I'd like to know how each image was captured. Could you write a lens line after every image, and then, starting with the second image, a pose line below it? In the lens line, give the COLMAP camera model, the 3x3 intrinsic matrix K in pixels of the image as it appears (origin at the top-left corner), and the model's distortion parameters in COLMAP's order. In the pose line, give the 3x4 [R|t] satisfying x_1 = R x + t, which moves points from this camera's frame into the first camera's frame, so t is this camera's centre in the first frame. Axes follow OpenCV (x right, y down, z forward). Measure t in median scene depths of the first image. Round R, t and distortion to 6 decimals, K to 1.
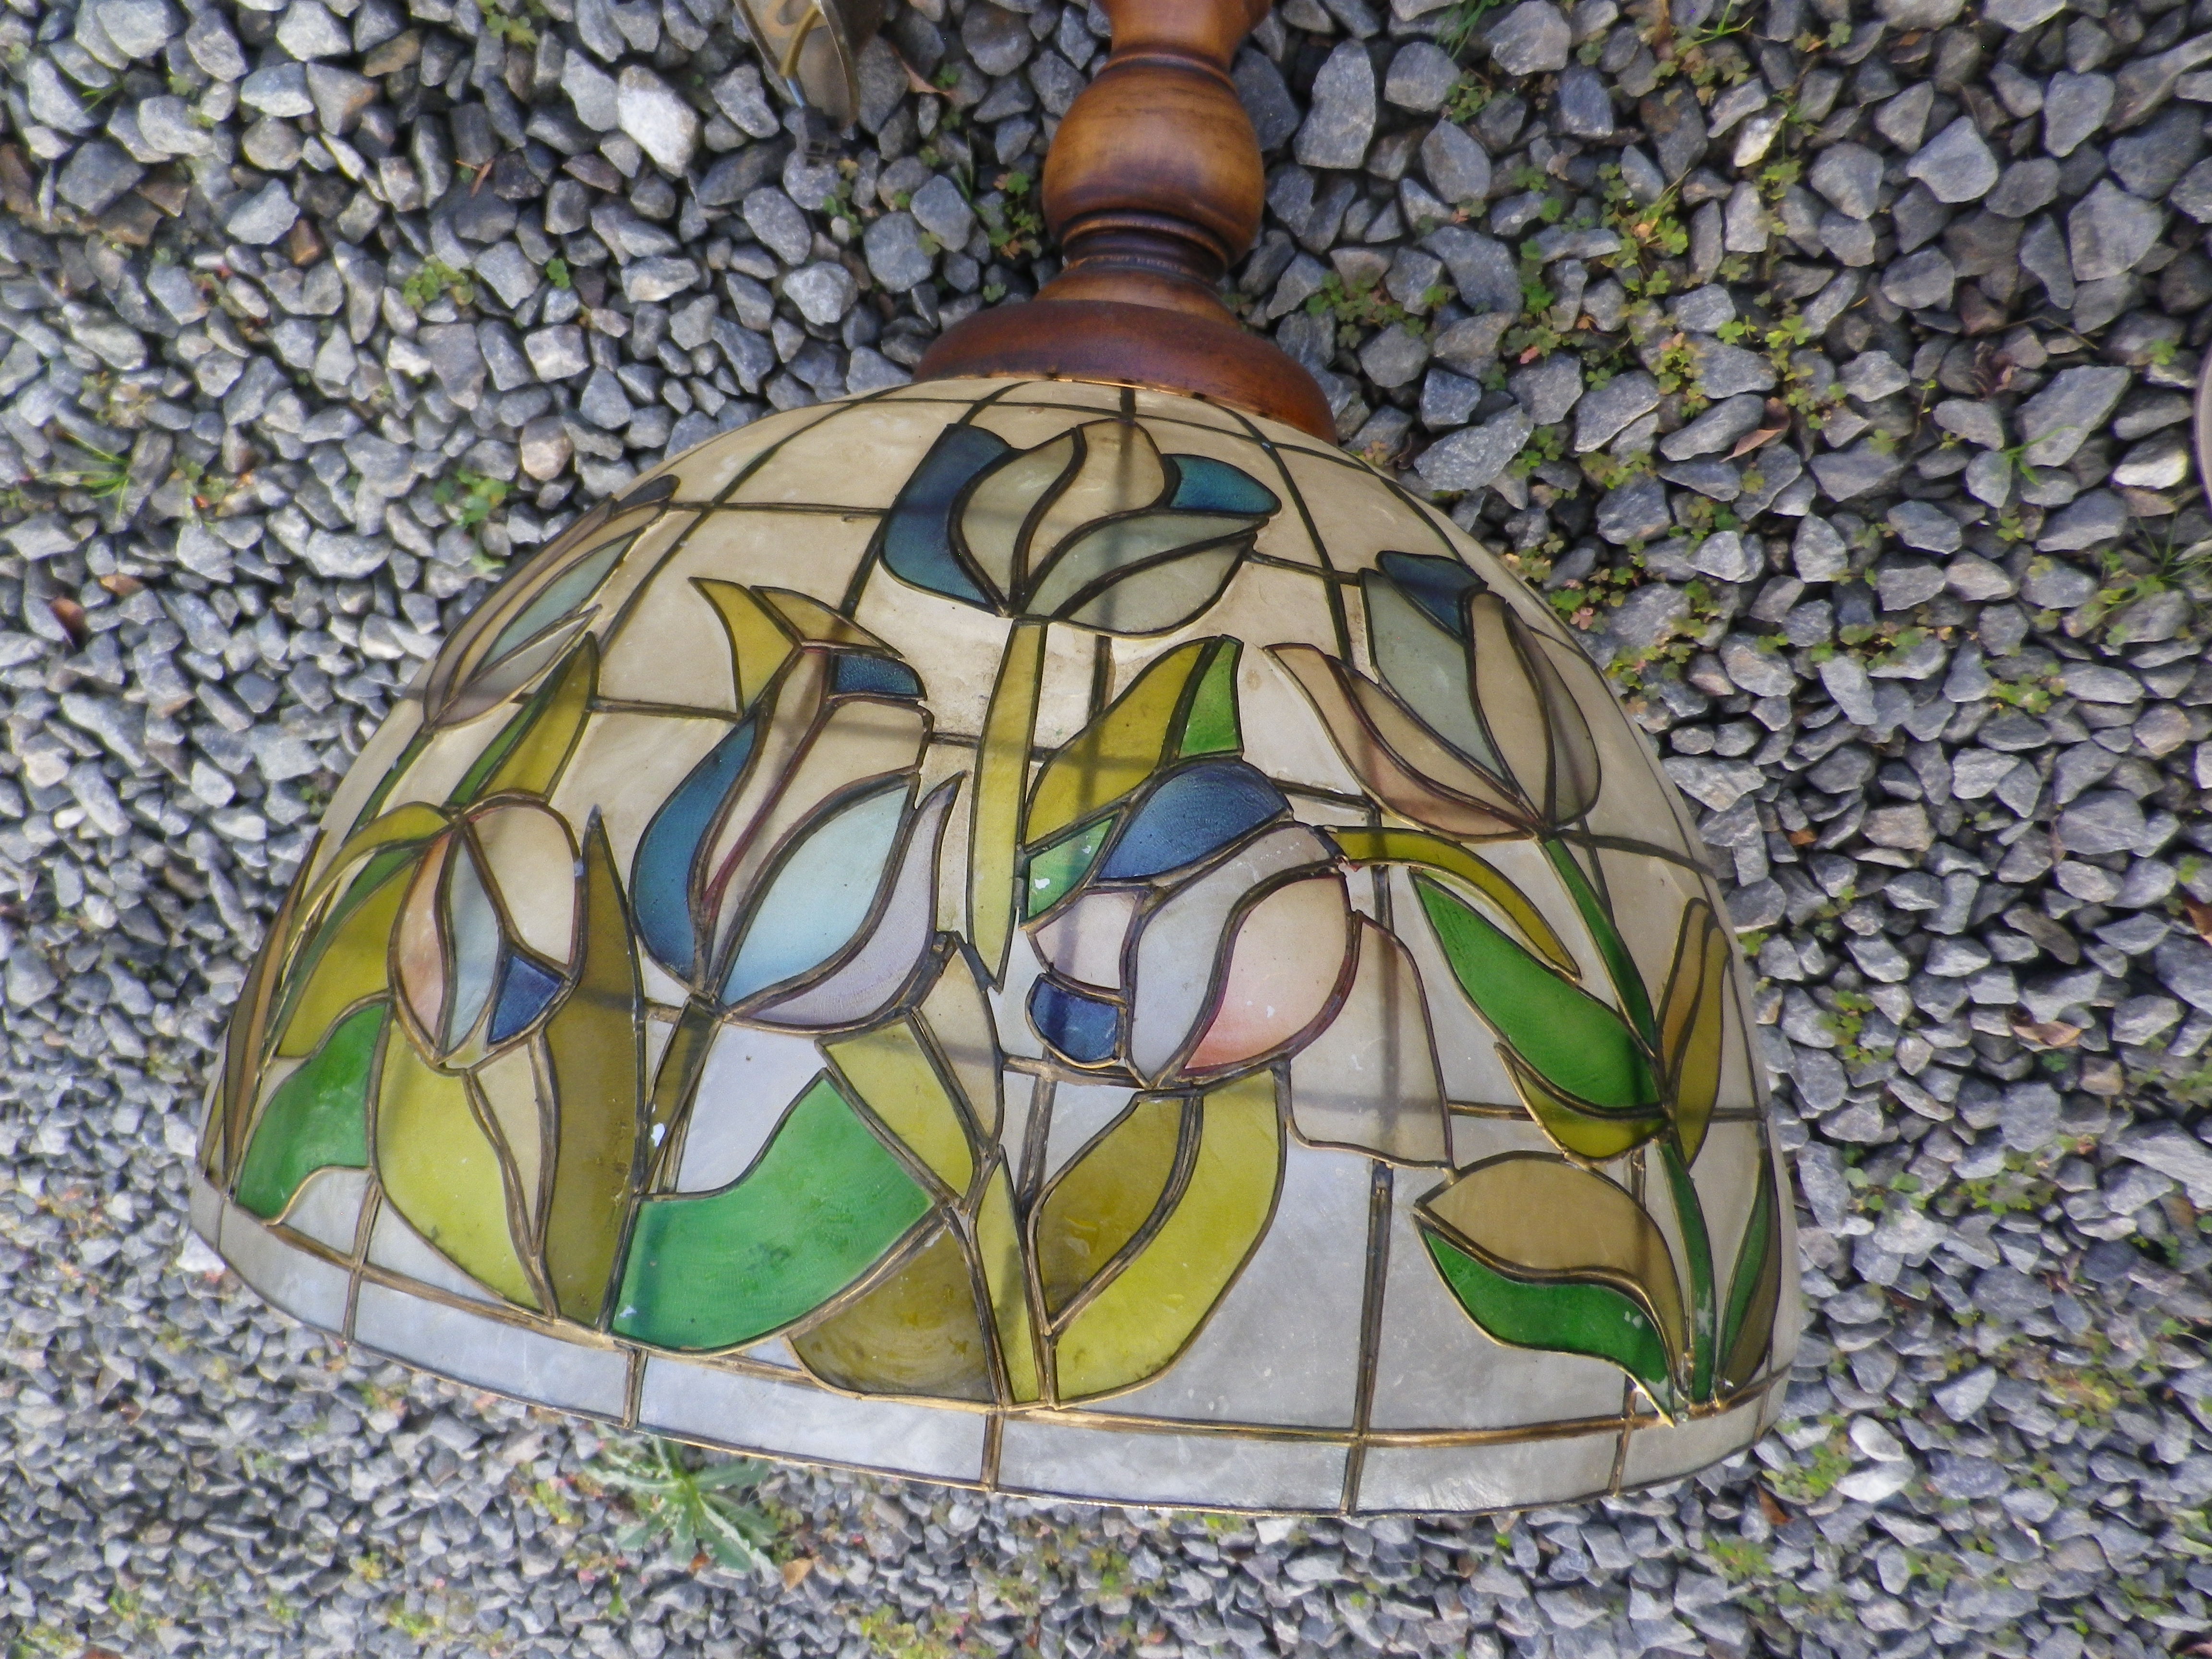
lens RADIAL K [[1661.6, 0, 1103.9], [0, 1661.6, 837.3], [0, 0, 1]] dist [0.008869, -0.000171]
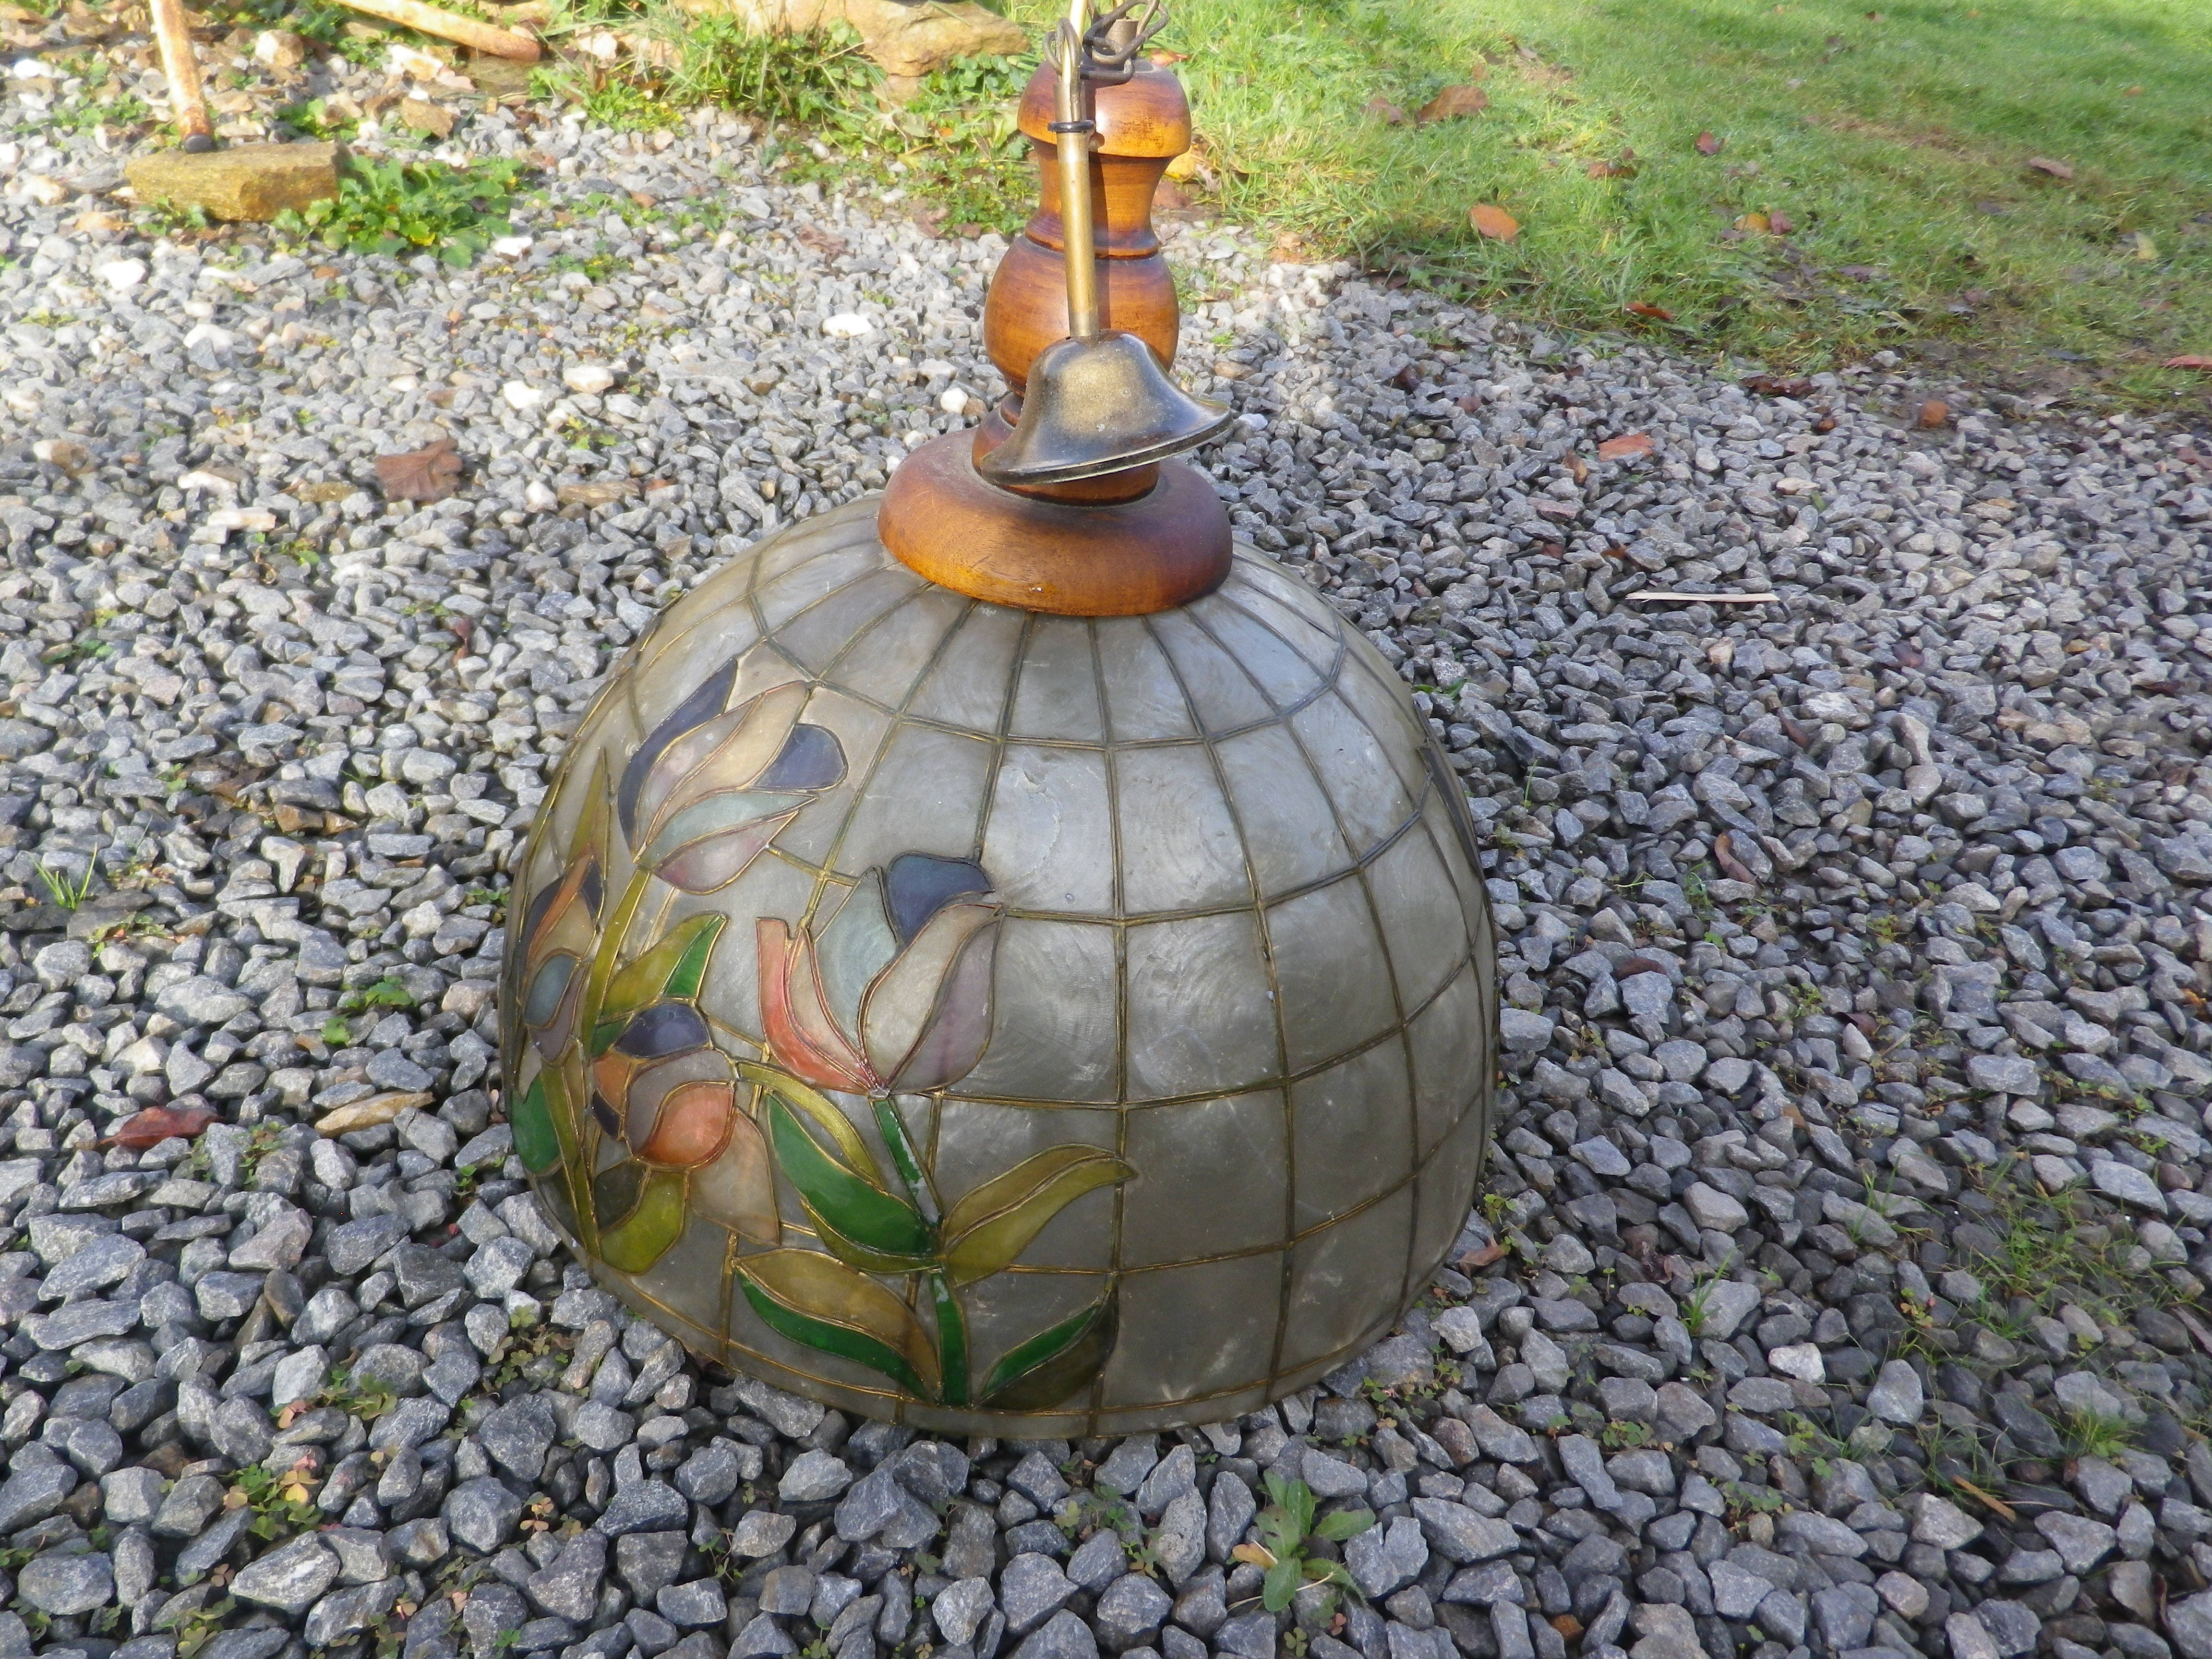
lens RADIAL K [[1661.6, 0, 1100.5], [0, 1661.6, 833.2], [0, 0, 1]] dist [0.008869, -0.000171]
pose [[0.909459, 0.405836, -0.090455, 0.112202], [-0.122472, 0.053568, -0.991025, 0.842020], [-0.397349, 0.912375, 0.098421, 0.628755]]
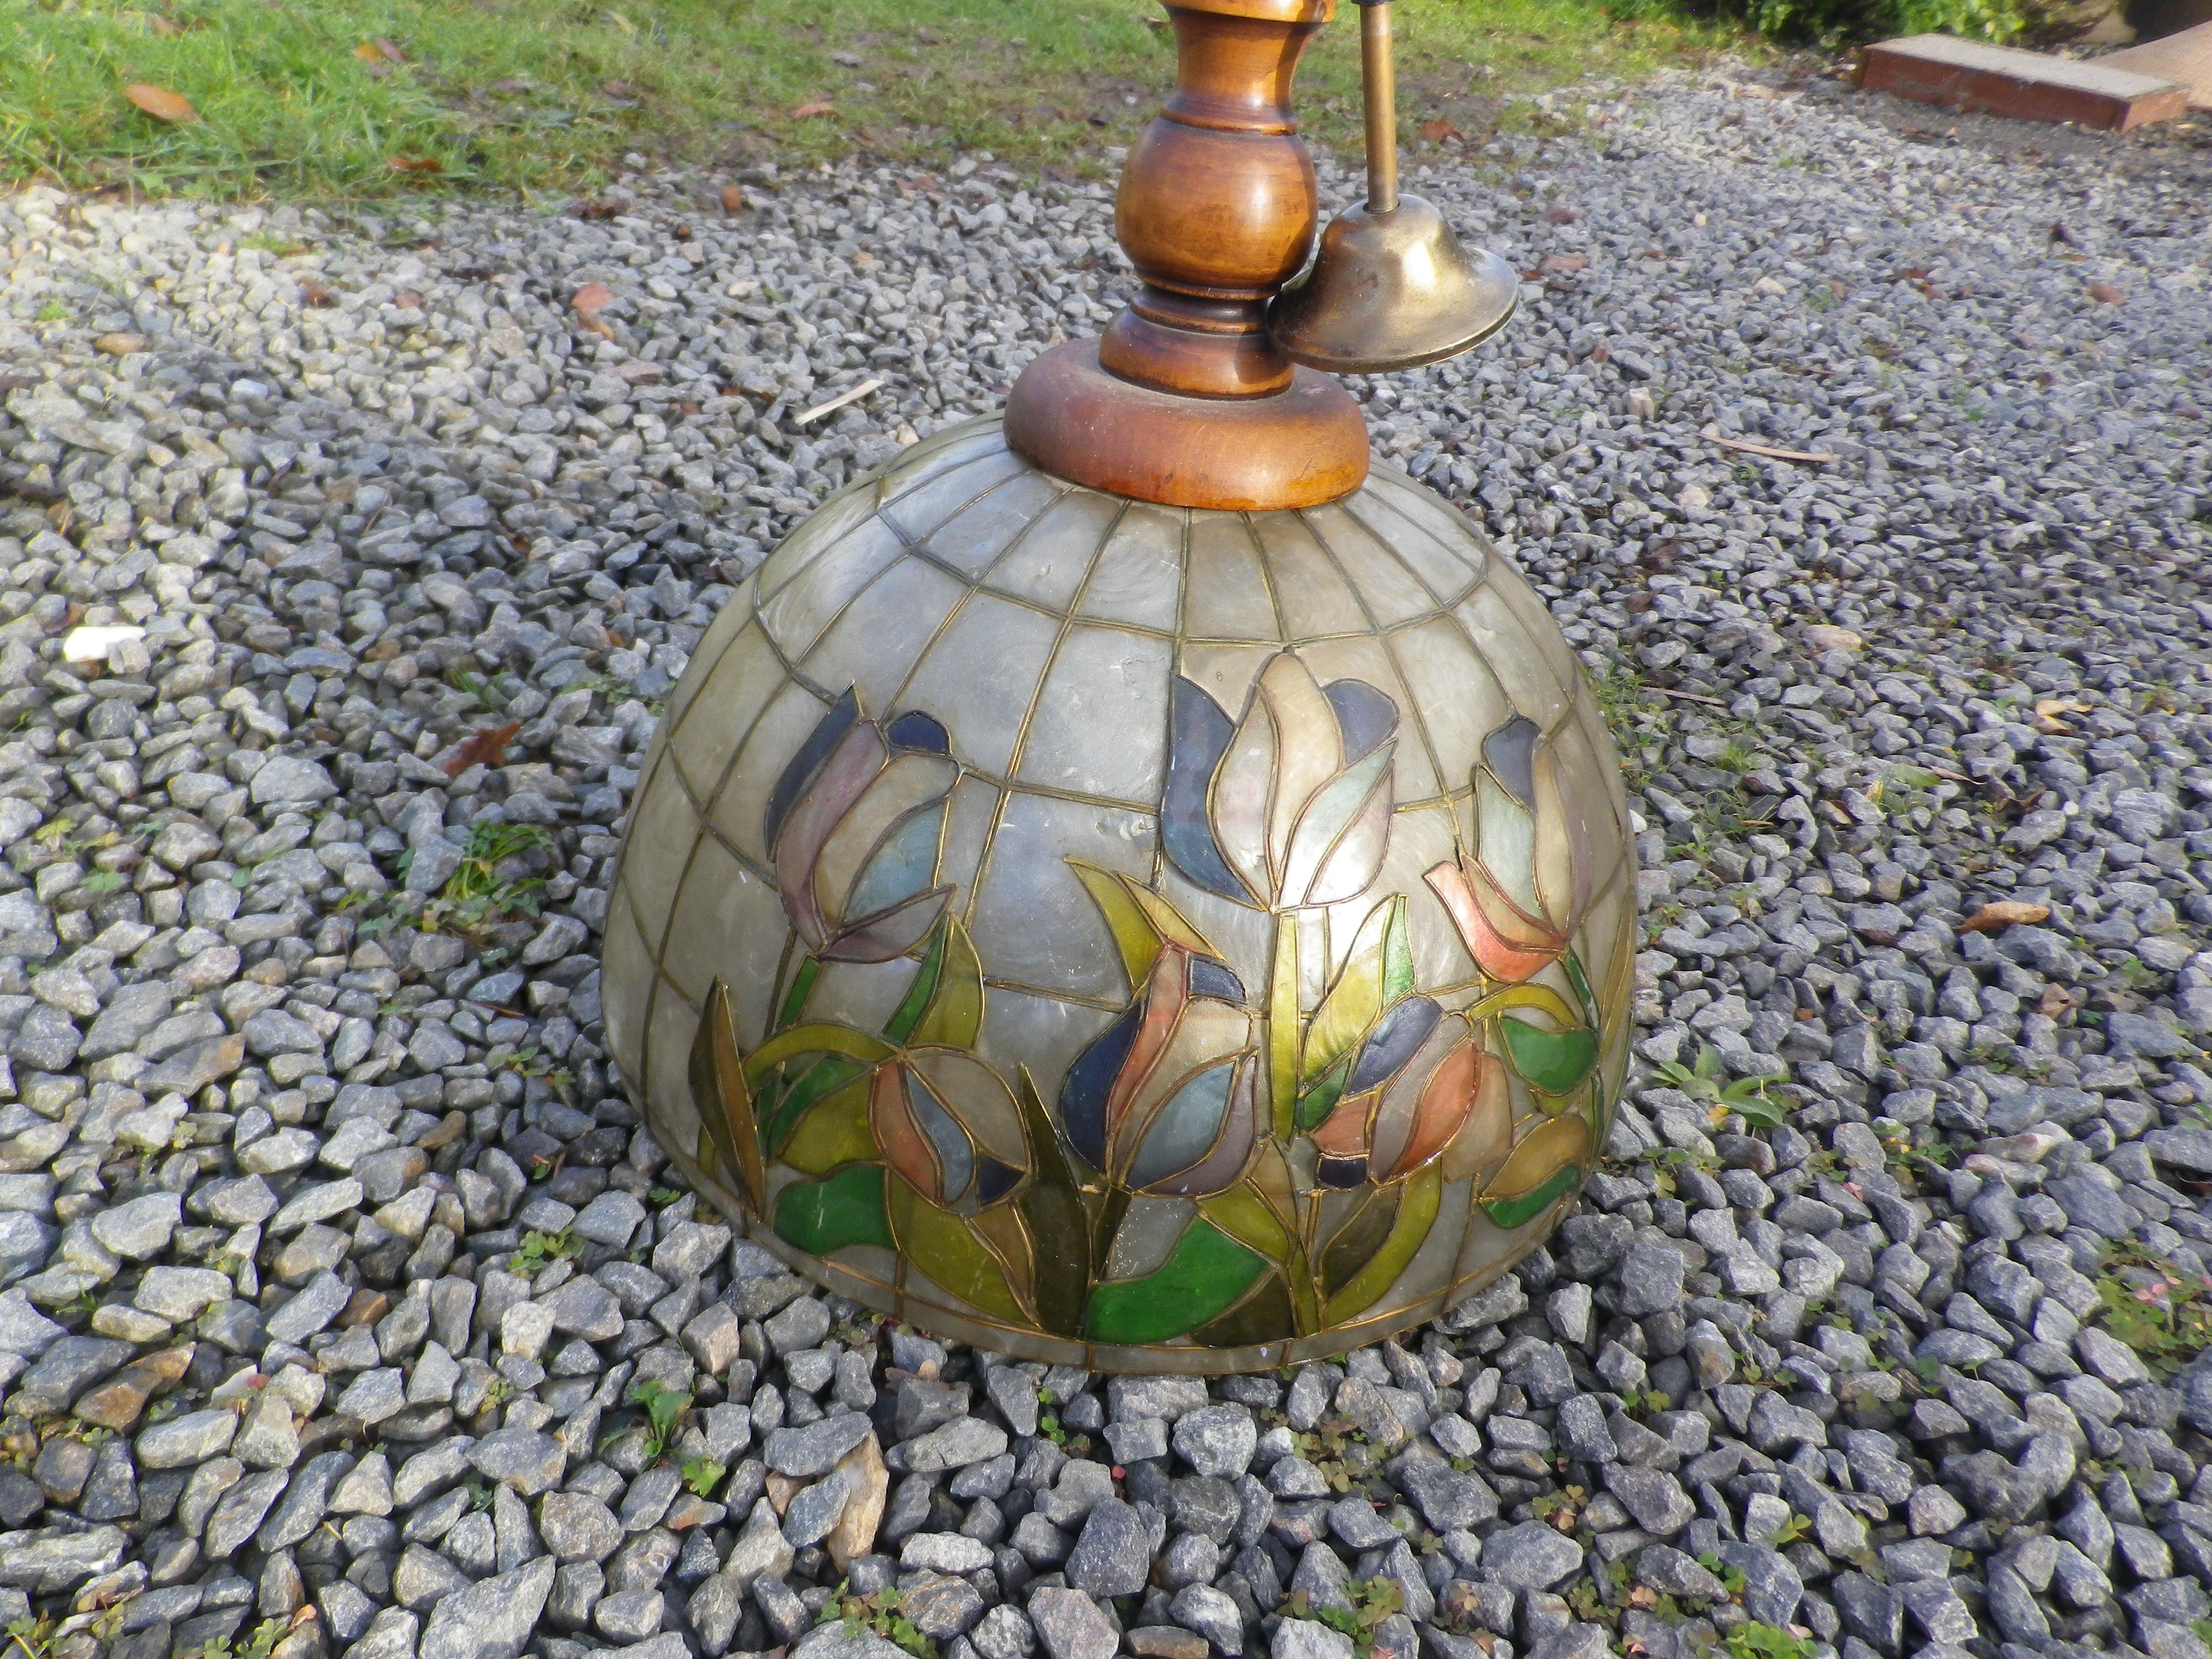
lens RADIAL K [[1661.6, 0, 1106.2], [0, 1661.6, 822.0], [0, 0, 1]] dist [0.008869, -0.000171]
pose [[0.717223, -0.108263, 0.688382, -0.754580], [0.689337, -0.034379, -0.723625, 0.522238], [0.102008, 0.993528, 0.049972, 0.735077]]
